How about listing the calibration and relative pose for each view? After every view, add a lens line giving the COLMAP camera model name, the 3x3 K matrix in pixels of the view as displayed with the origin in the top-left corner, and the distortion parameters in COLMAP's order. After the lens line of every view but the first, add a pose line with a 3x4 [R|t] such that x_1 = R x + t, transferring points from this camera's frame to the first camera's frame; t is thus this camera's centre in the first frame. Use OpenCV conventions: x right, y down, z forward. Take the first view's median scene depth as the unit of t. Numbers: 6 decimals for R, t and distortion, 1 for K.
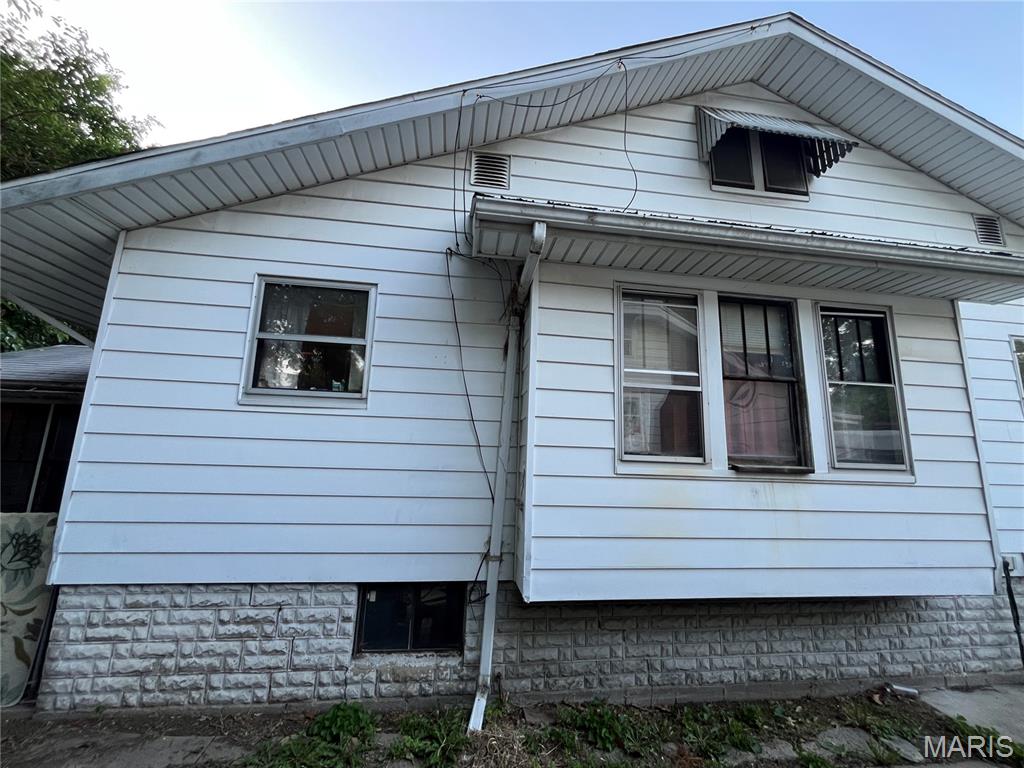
lens RADIAL K [[412.8, 0, 510.3], [0, 412.8, 383.3], [0, 0, 1]] dist [-0.003408, 0.000203]
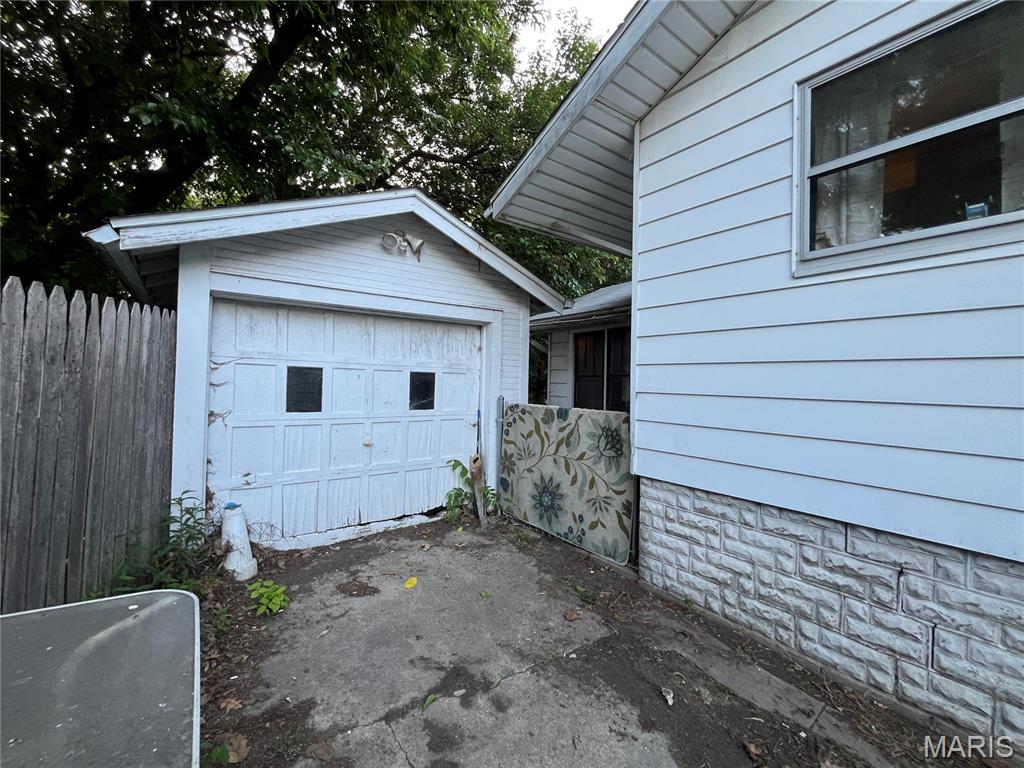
lens RADIAL K [[412.8, 0, 510.3], [0, 412.8, 383.3], [0, 0, 1]] dist [-0.003408, 0.000203]
pose [[0.494118, -0.009388, -0.869344, -0.303502], [0.160315, 0.983778, 0.080496, 0.102274], [0.854486, -0.179143, 0.487608, 0.209243]]
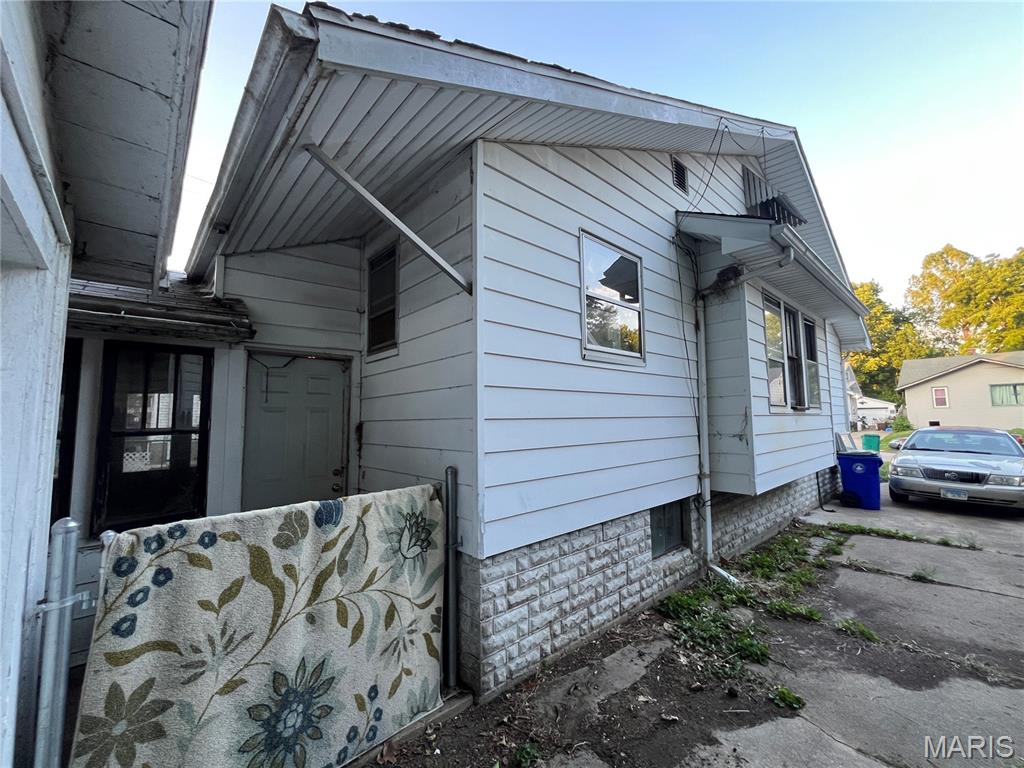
lens RADIAL K [[412.8, 0, 510.3], [0, 412.8, 383.3], [0, 0, 1]] dist [-0.003408, 0.000203]
pose [[0.822334, 0.011029, 0.568898, -1.517066], [-0.069065, 0.994354, 0.080555, 0.044016], [-0.564798, -0.105535, 0.818453, 0.280290]]
